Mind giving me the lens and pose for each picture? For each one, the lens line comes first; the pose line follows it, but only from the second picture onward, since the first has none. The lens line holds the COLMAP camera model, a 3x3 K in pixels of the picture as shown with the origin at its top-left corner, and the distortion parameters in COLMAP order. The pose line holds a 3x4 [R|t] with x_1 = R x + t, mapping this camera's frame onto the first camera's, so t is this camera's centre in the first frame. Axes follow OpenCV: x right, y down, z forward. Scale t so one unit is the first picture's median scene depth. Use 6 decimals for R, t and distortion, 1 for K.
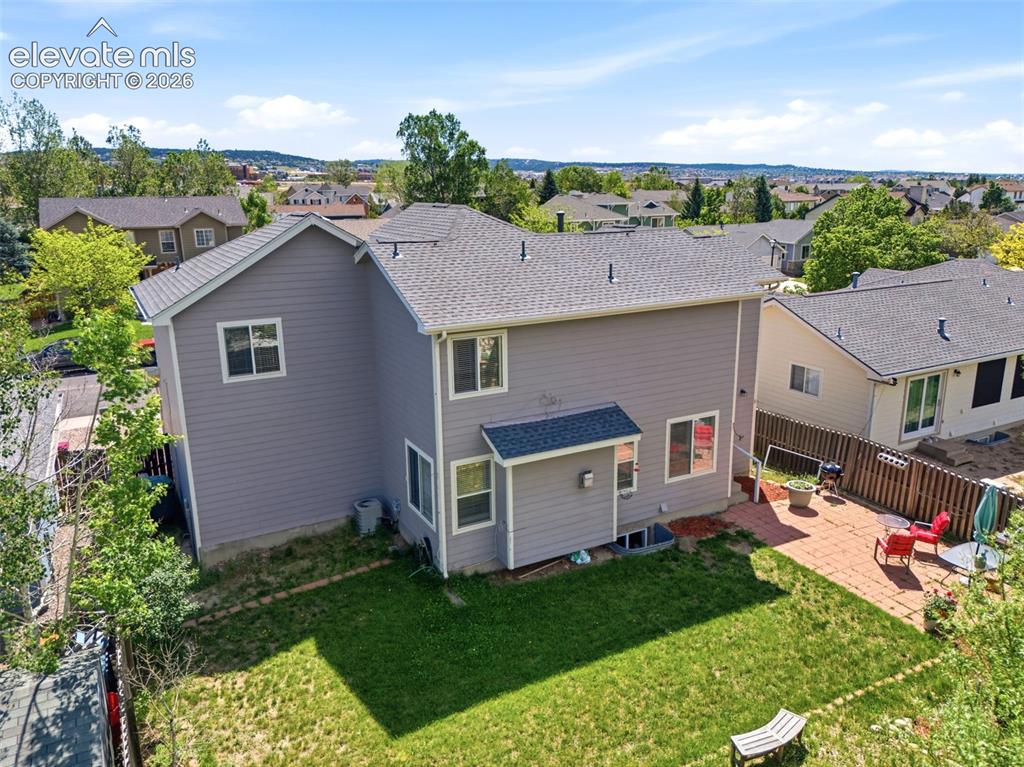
lens RADIAL K [[752.3, 0, 511.1], [0, 752.3, 384.9], [0, 0, 1]] dist [0.027283, -0.004656]
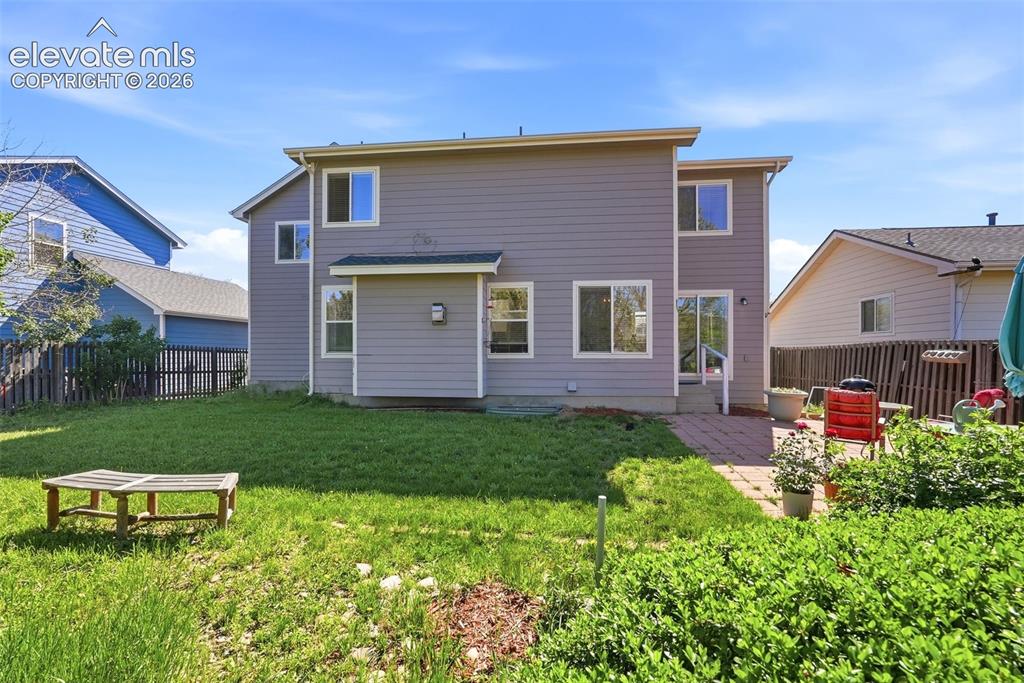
lens RADIAL K [[463.4, 0, 511.7], [0, 463.4, 344.0], [0, 0, 1]] dist [-0.001385, -0.000194]
pose [[0.830929, 0.013211, -0.556222, 0.451153], [-0.151738, 0.967202, -0.203706, 0.239905], [0.535288, 0.253665, 0.805680, 0.536483]]
